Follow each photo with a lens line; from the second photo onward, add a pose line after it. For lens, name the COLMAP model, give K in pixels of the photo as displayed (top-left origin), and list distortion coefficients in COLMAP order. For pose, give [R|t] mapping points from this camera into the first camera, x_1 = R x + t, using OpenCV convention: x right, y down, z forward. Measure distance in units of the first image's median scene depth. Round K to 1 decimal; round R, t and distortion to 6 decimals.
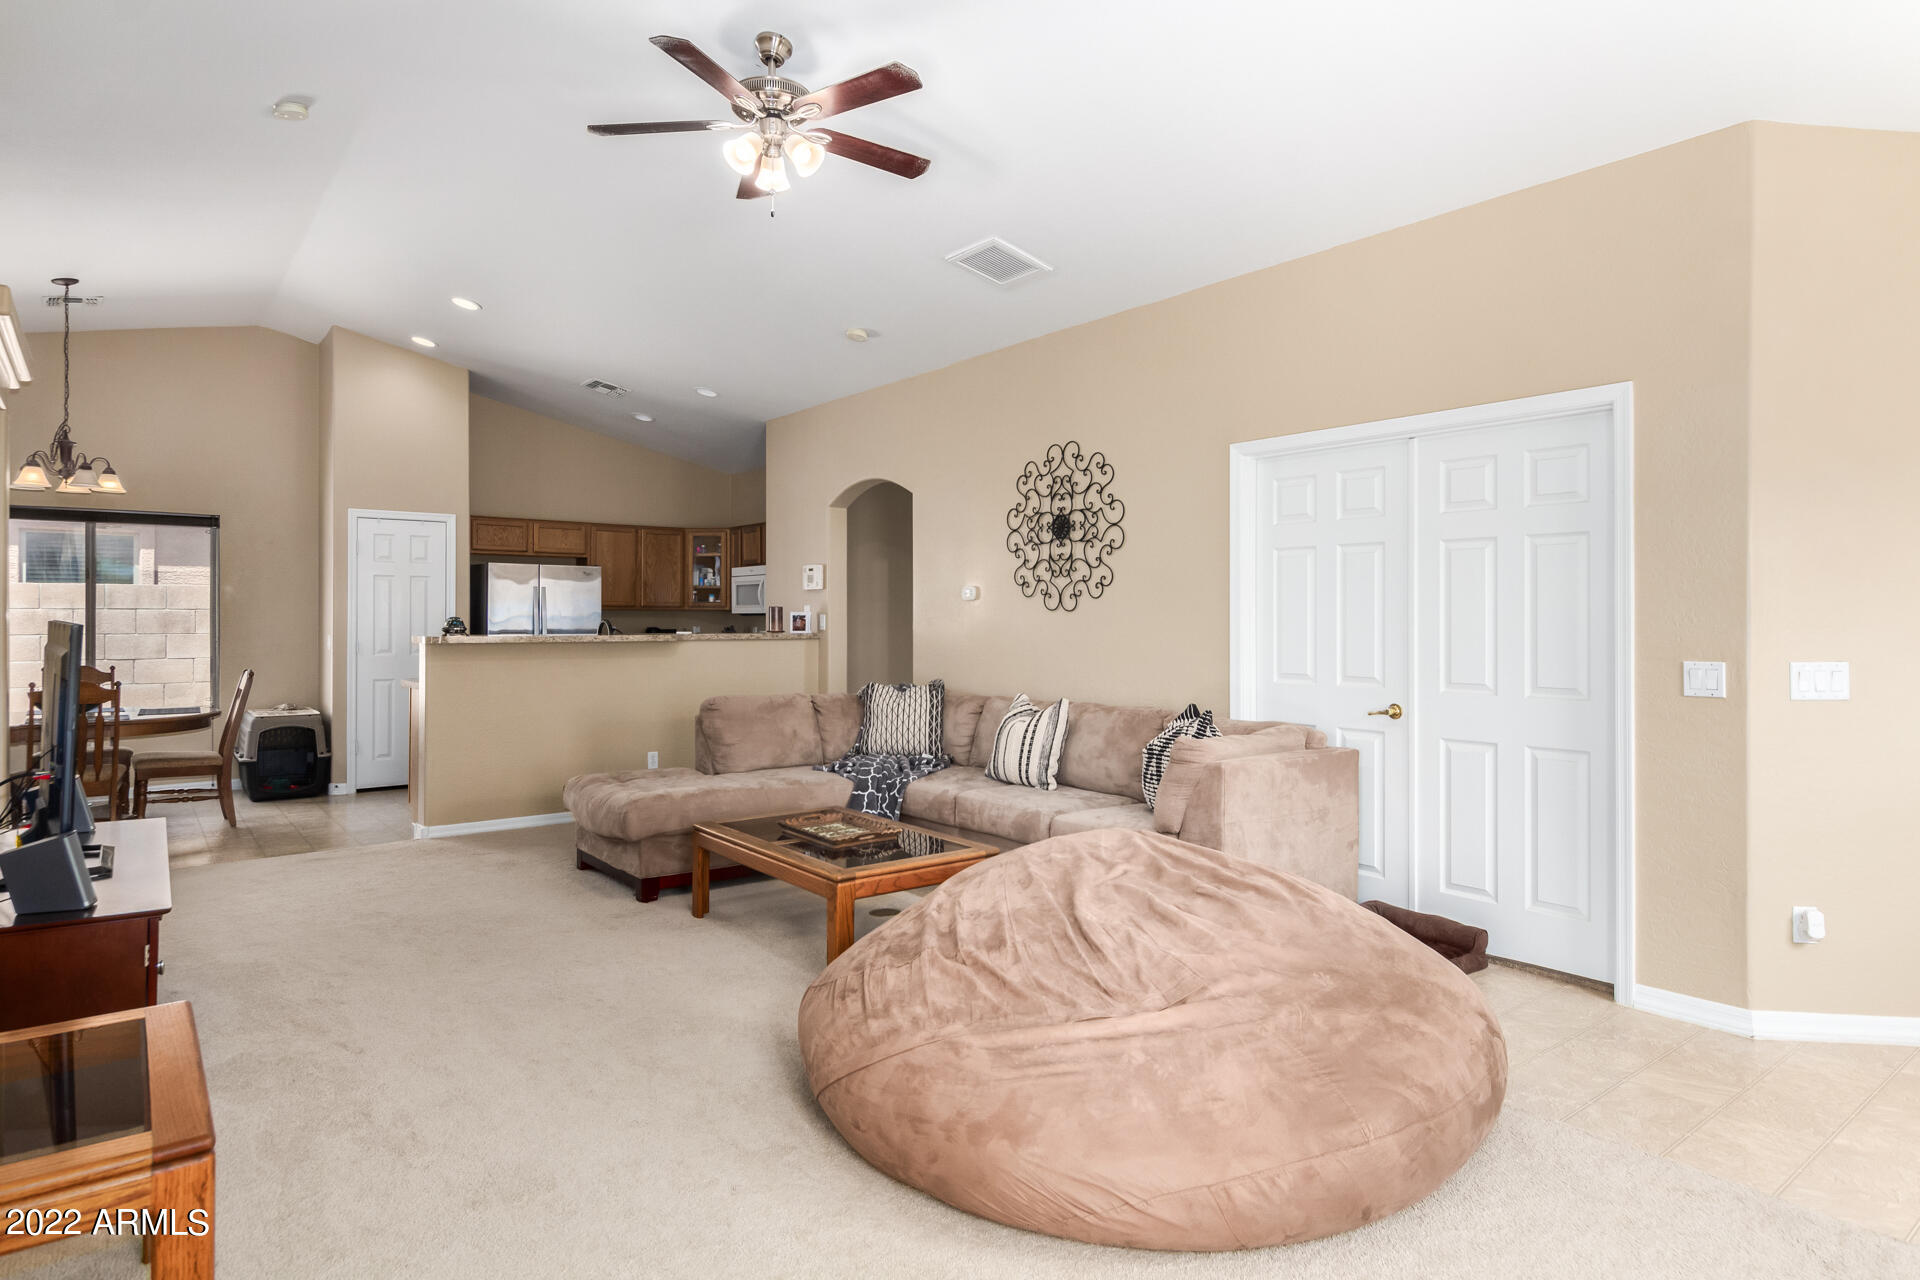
lens RADIAL K [[1059.9, 0, 965.6], [0, 1059.9, 623.9], [0, 0, 1]] dist [0.001452, 0.000226]
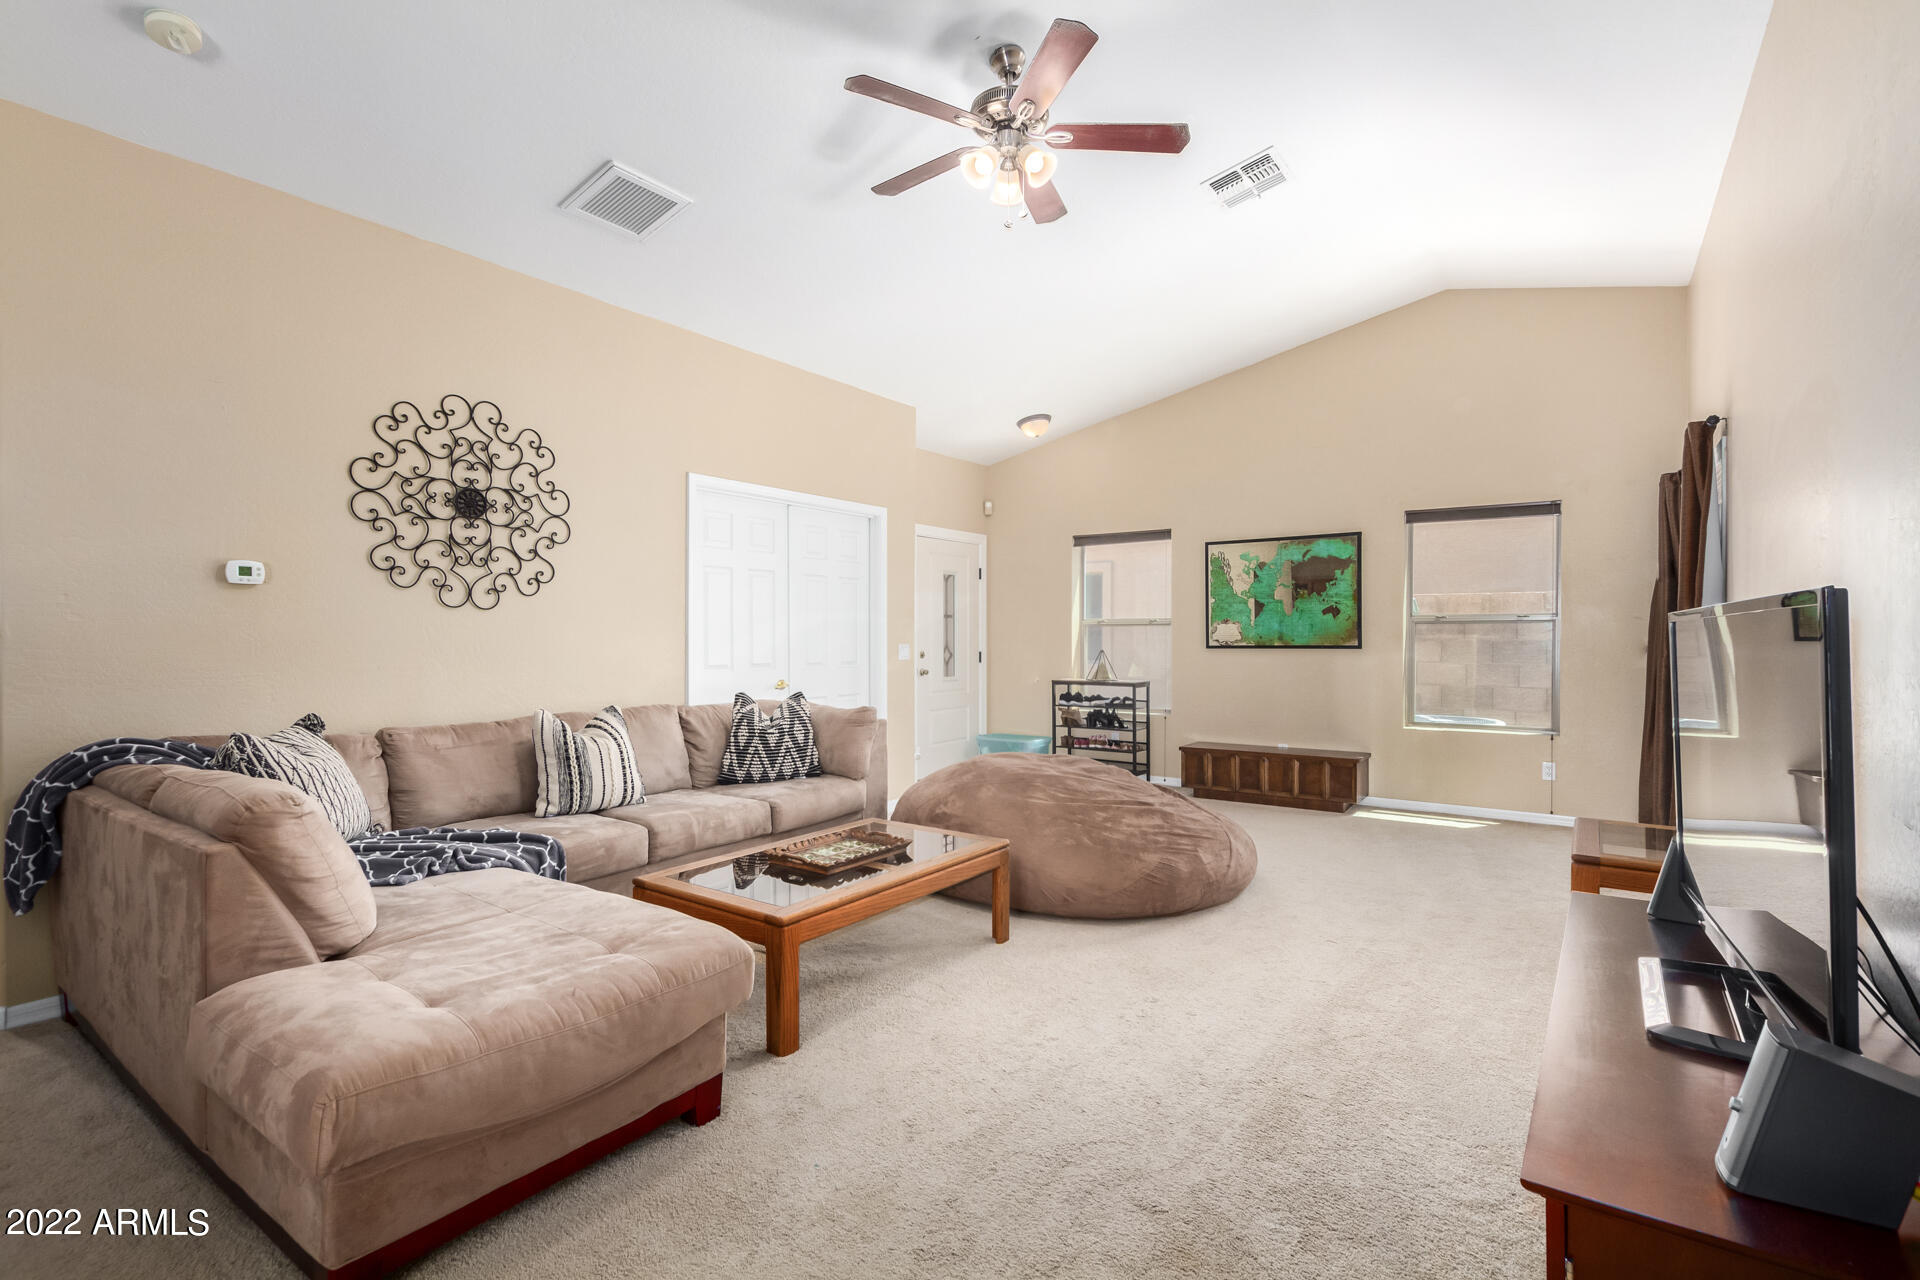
lens RADIAL K [[887.6, 0, 957.3], [0, 887.6, 643.4], [0, 0, 1]] dist [0.001333, -0.000063]
pose [[-0.274094, -0.007337, 0.961675, -0.664699], [0.006990, 0.999929, 0.009621, 0.010228], [-0.961678, 0.009359, -0.274023, 0.846204]]
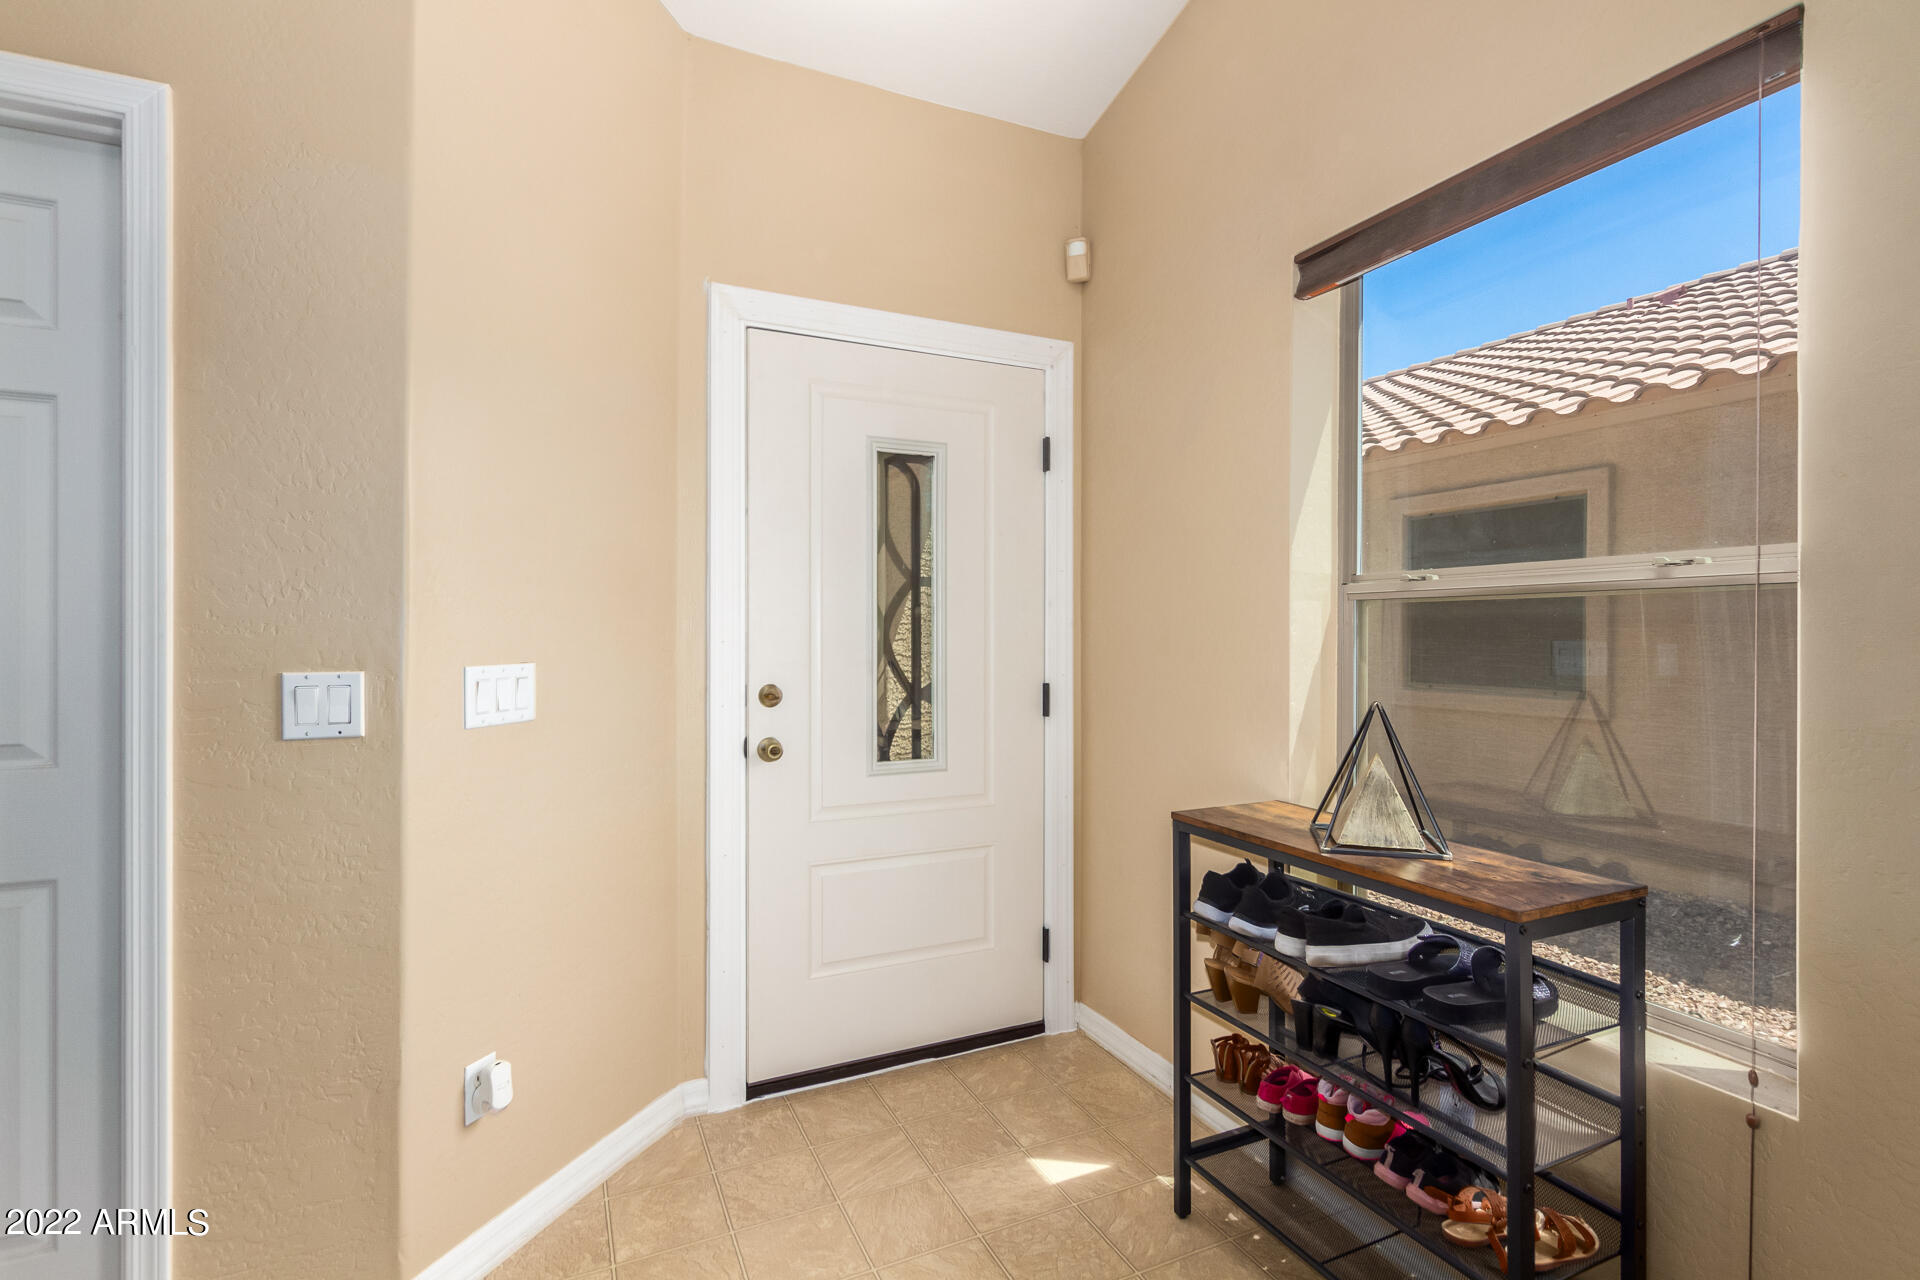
lens RADIAL K [[887.6, 0, 963.5], [0, 887.6, 633.0], [0, 0, 1]] dist [0.001333, -0.000063]
pose [[0.235347, 0.000713, 0.971911, 0.206973], [-0.004199, 0.999991, 0.000284, 0.009094], [-0.971902, -0.004148, 0.235348, 0.355797]]
